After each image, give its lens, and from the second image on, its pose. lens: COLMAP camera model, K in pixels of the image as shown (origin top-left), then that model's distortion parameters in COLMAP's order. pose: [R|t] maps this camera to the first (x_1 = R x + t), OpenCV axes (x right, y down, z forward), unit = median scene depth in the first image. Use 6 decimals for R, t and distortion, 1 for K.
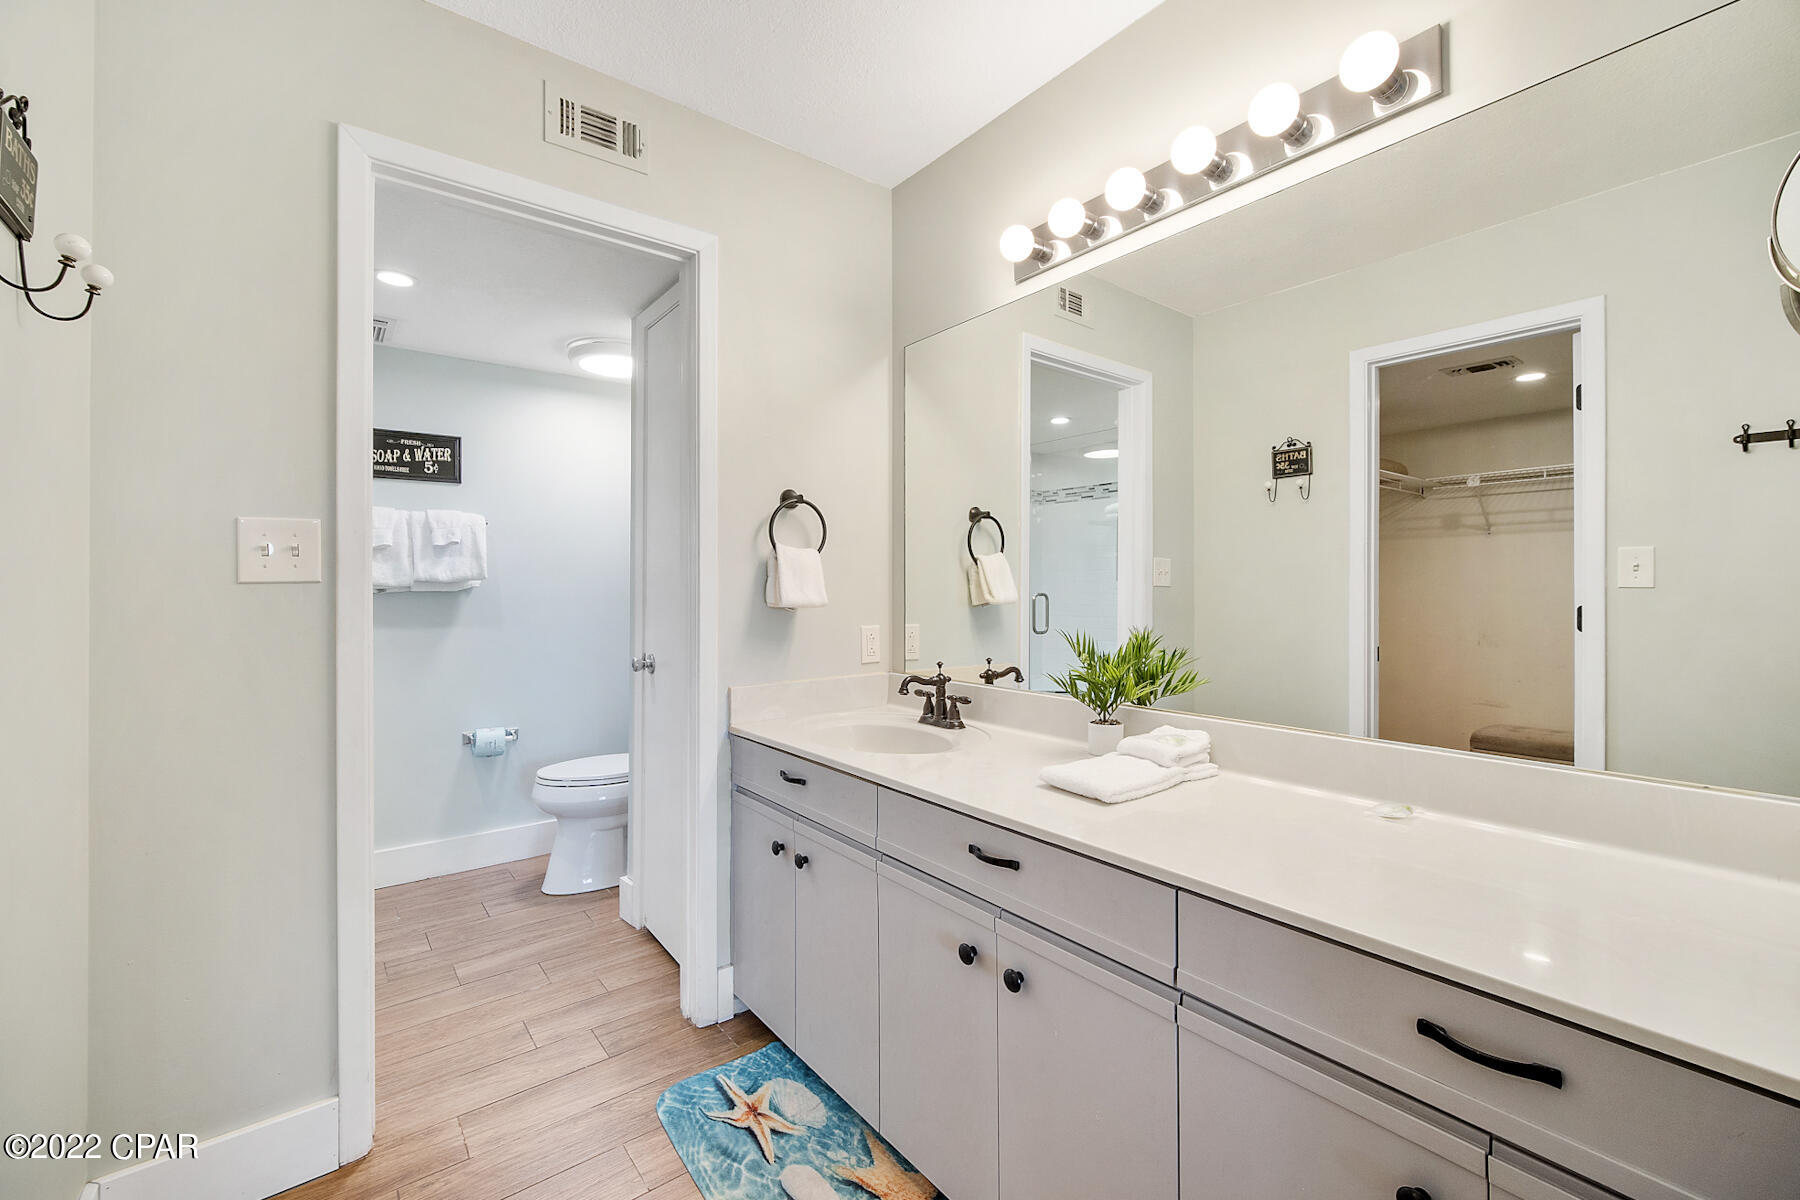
lens RADIAL K [[751.9, 0, 891.5], [0, 751.9, 597.5], [0, 0, 1]] dist [-0.004530, 0.000975]
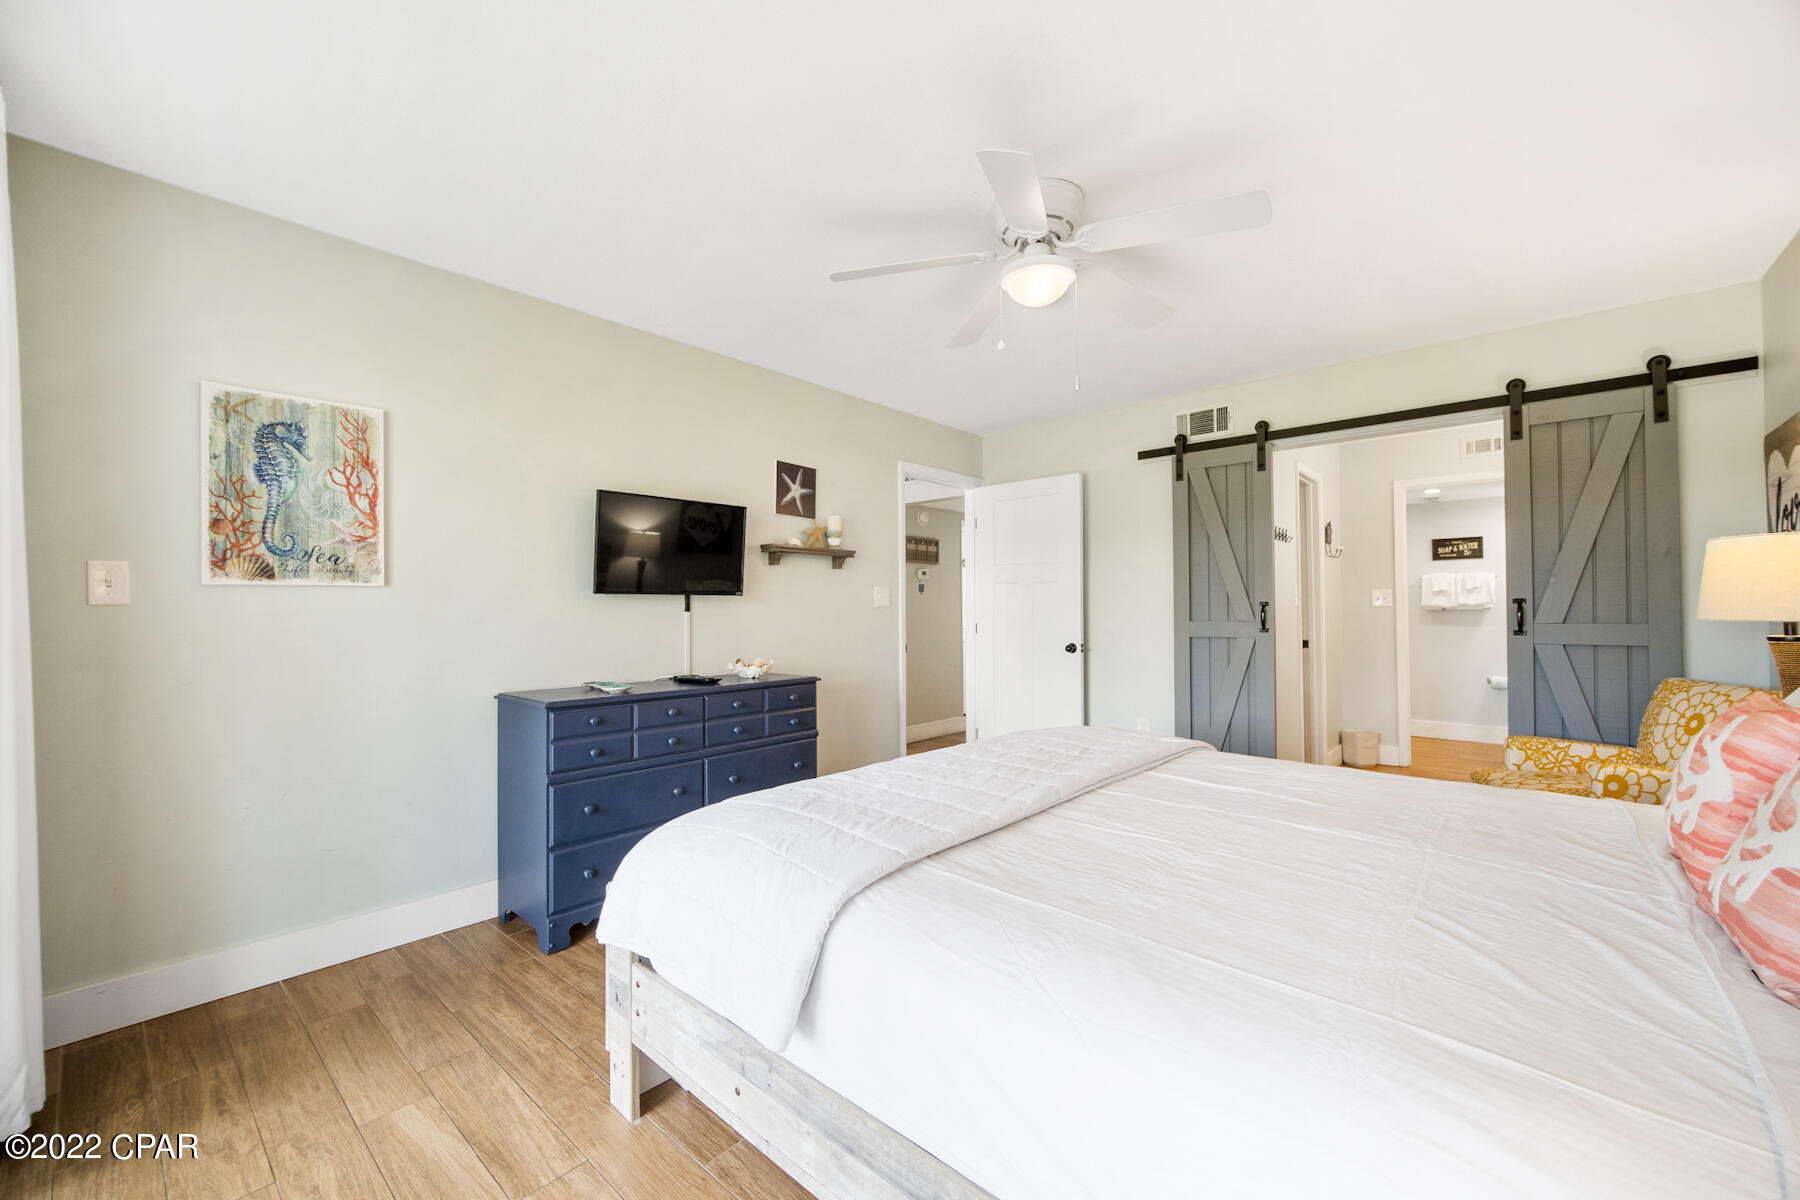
lens RADIAL K [[714.8, 0, 890.9], [0, 714.8, 606.7], [0, 0, 1]] dist [-0.001767, -0.000081]
pose [[0.197986, -0.007790, -0.980174, 1.098337], [0.003959, 0.999967, -0.007147, -0.008510], [0.980197, -0.002466, 0.198010, -1.061838]]
